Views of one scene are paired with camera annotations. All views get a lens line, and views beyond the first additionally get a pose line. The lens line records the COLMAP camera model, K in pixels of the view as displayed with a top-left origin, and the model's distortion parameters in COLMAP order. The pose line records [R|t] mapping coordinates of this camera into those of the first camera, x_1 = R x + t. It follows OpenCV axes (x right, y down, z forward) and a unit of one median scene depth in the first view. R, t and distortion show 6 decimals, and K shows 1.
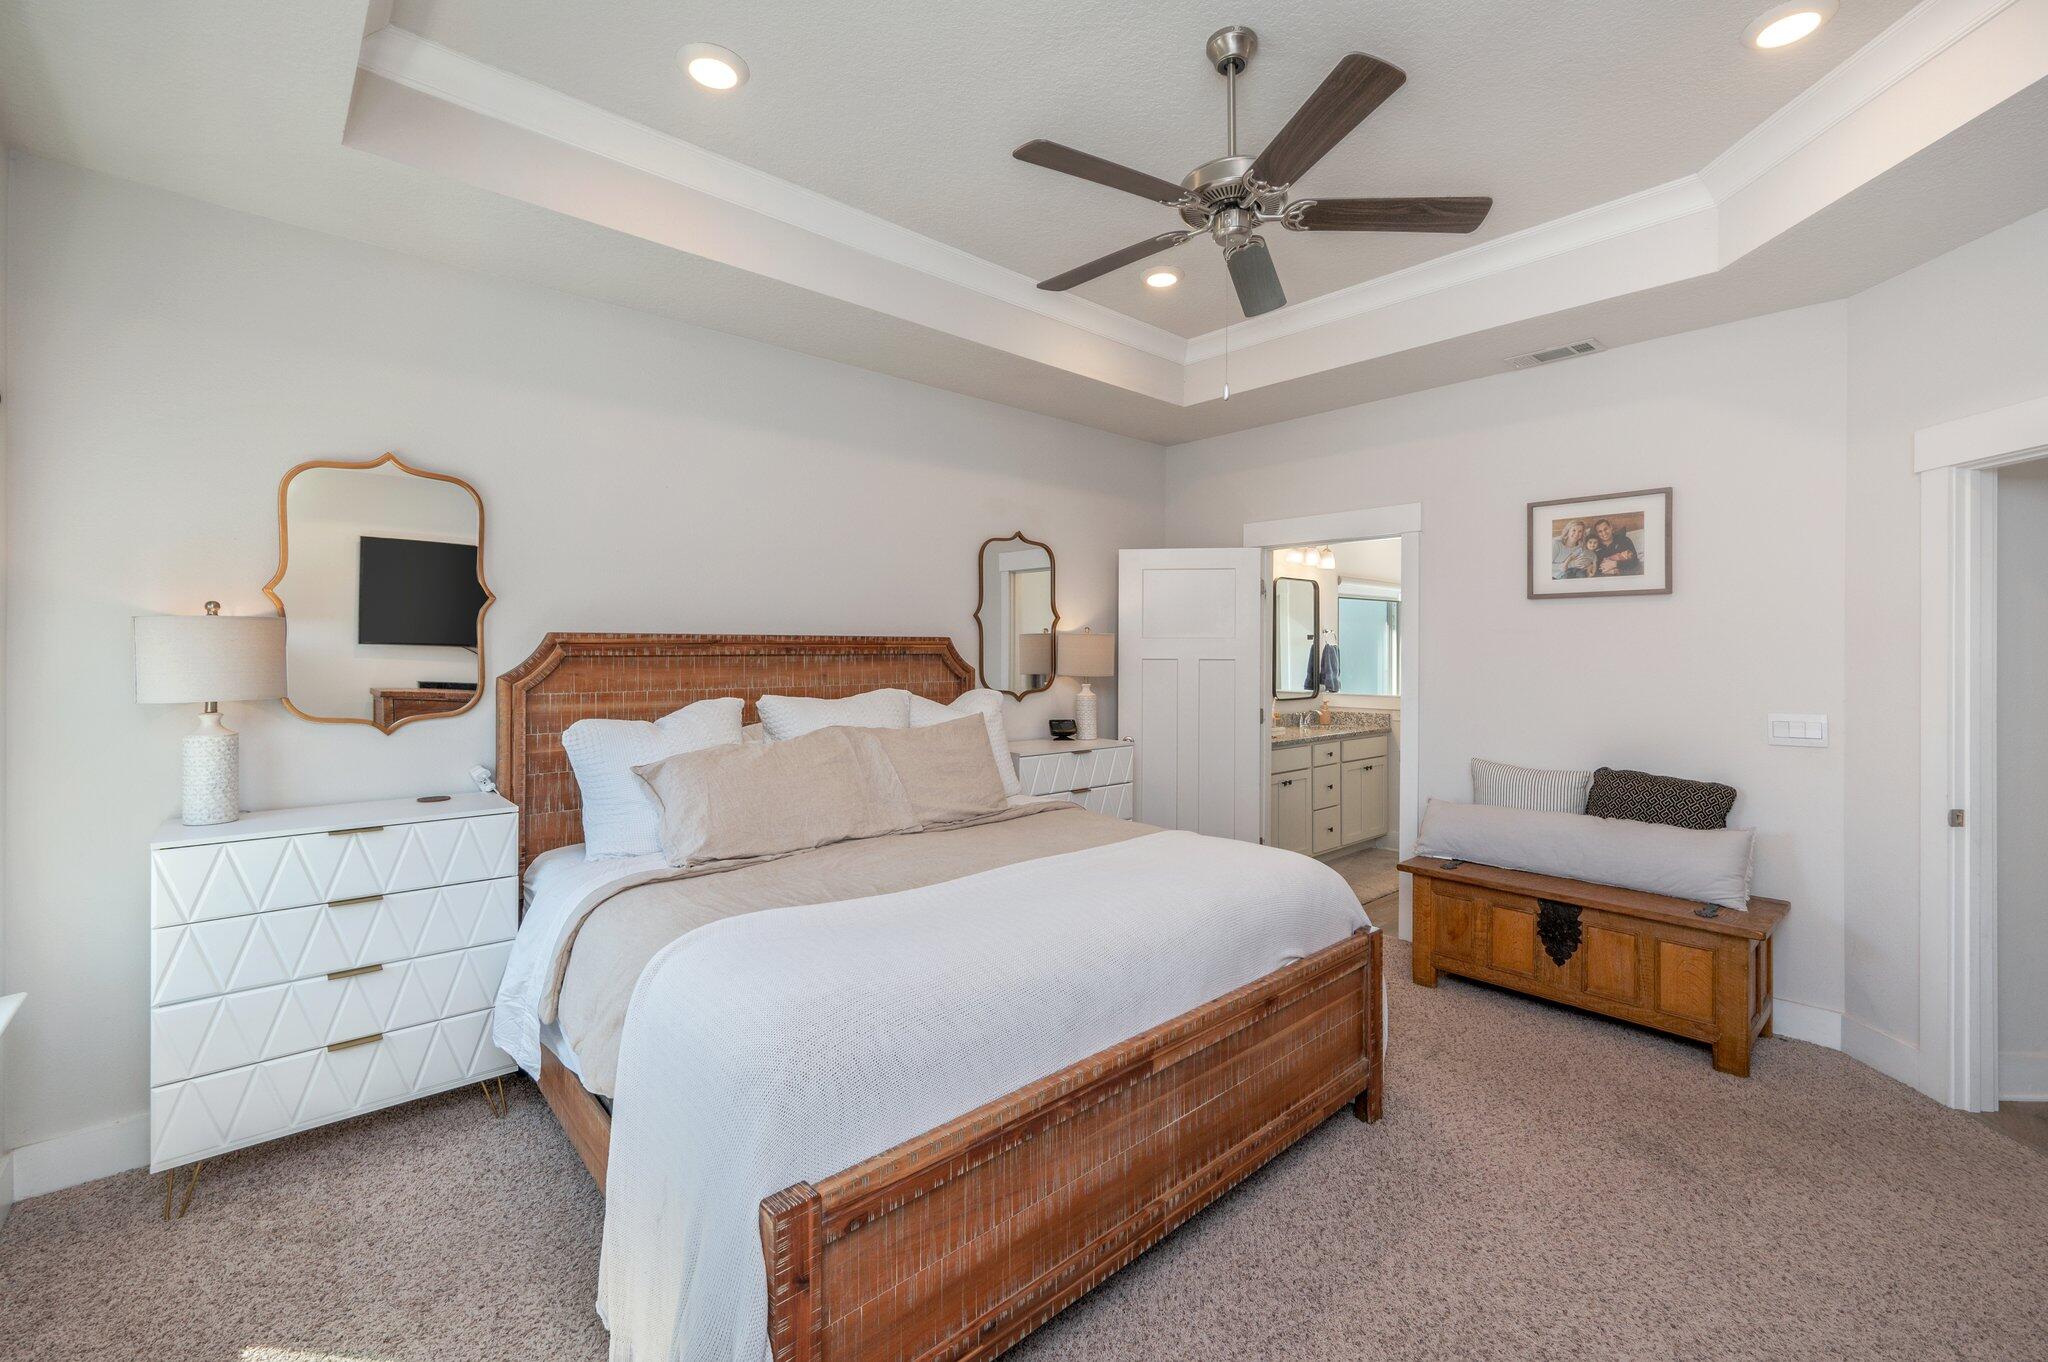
lens RADIAL K [[868.3, 0, 1027.9], [0, 868.3, 646.0], [0, 0, 1]] dist [-0.000081, 0.000034]
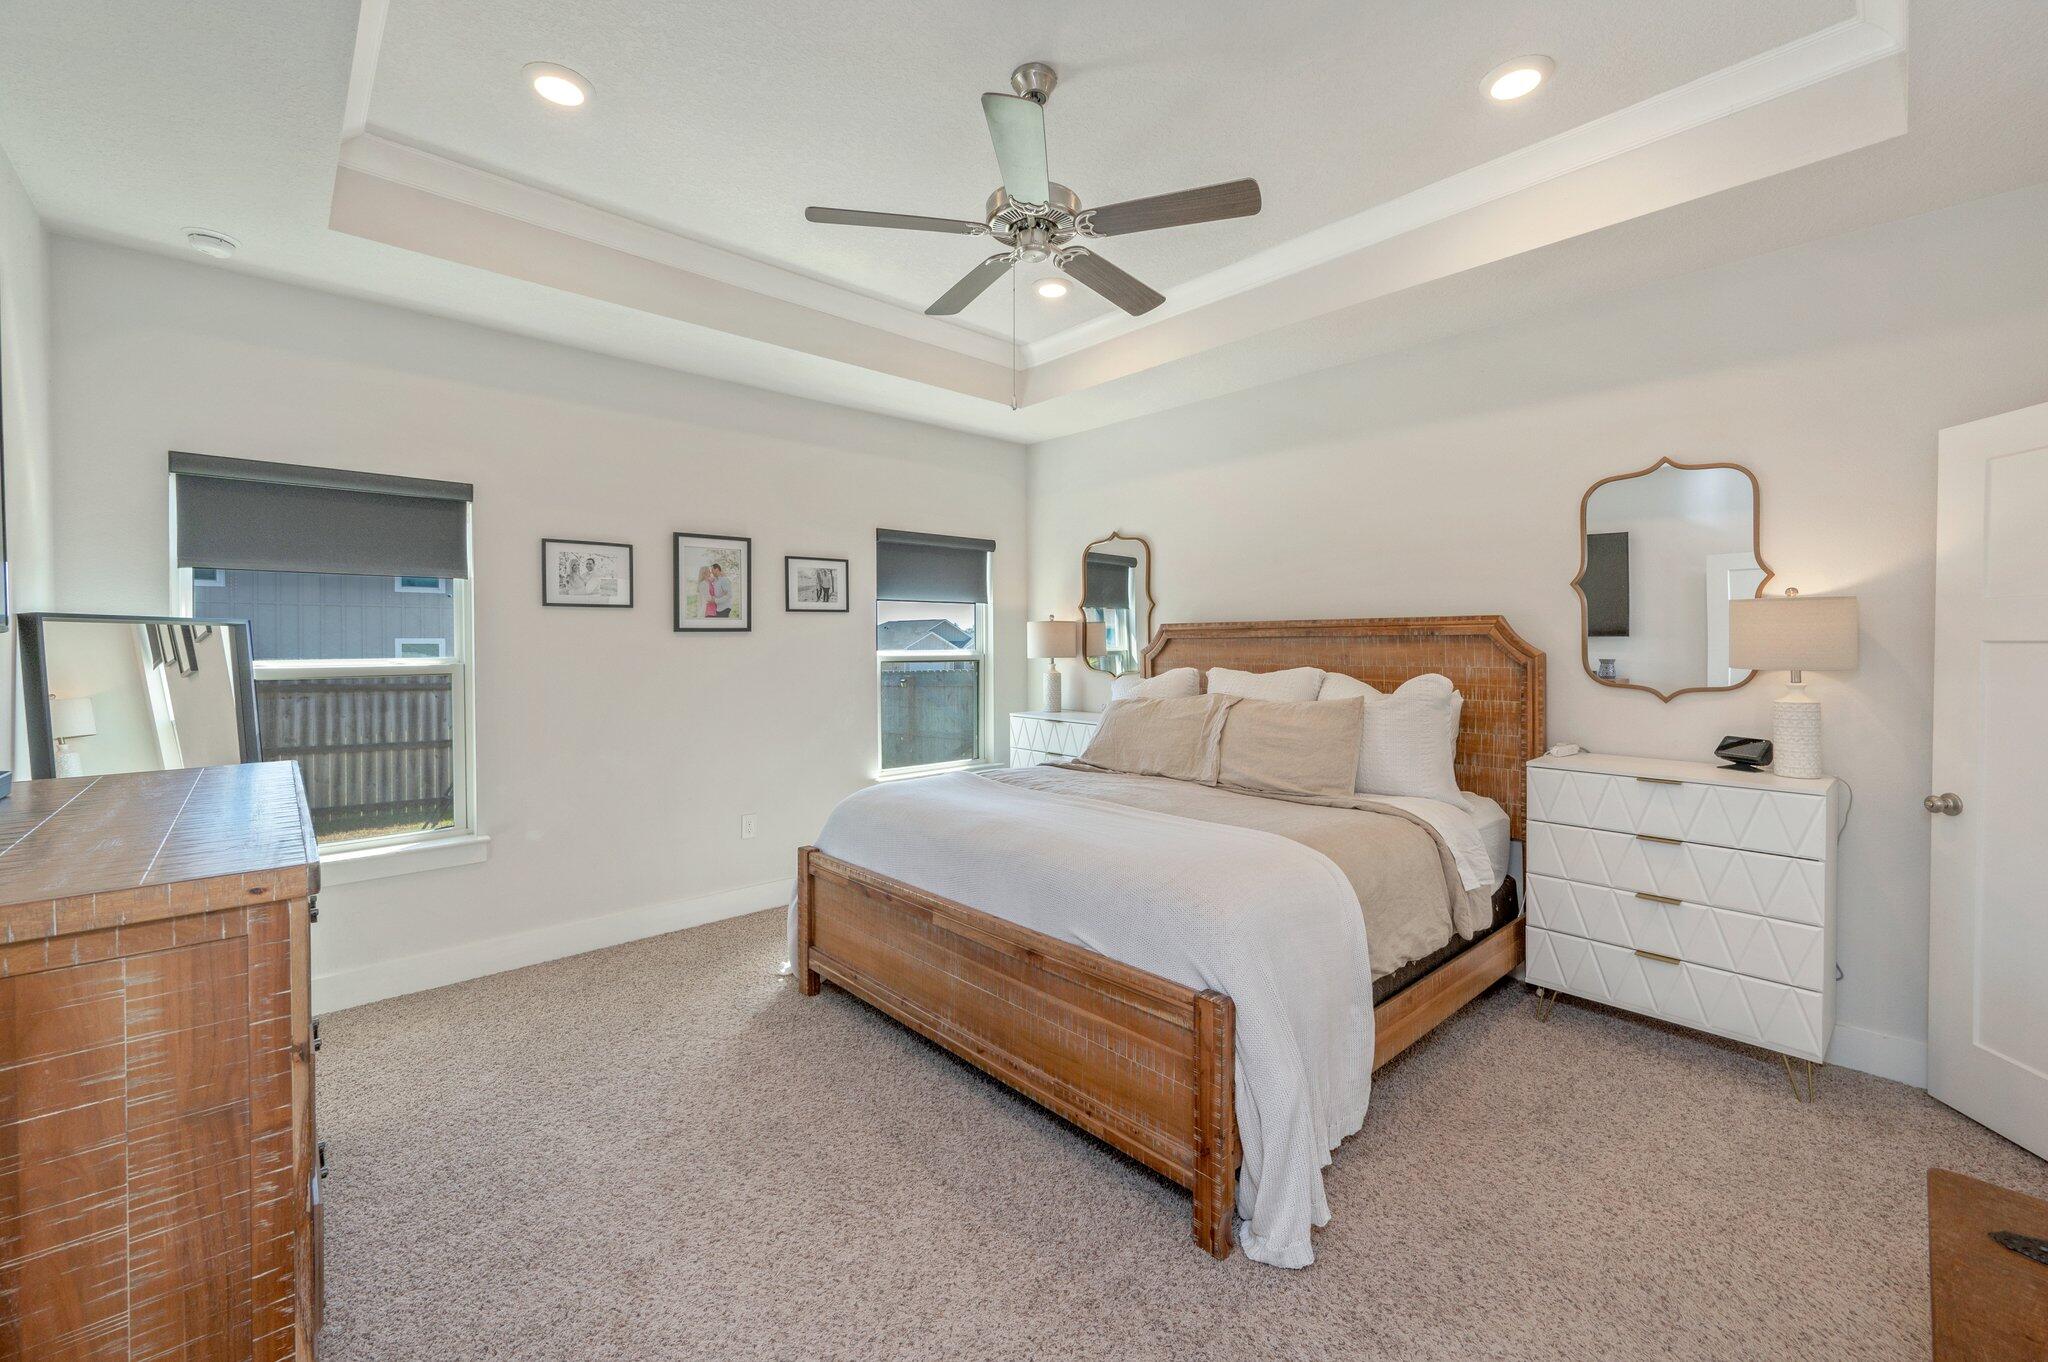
lens RADIAL K [[827.7, 0, 1026.4], [0, 827.7, 640.6], [0, 0, 1]] dist [-0.001816, -0.000444]
pose [[0.008041, -0.003996, -0.999960, 0.914483], [0.007769, 0.999962, -0.003934, 0.018415], [0.999937, -0.007737, 0.008072, 0.691783]]
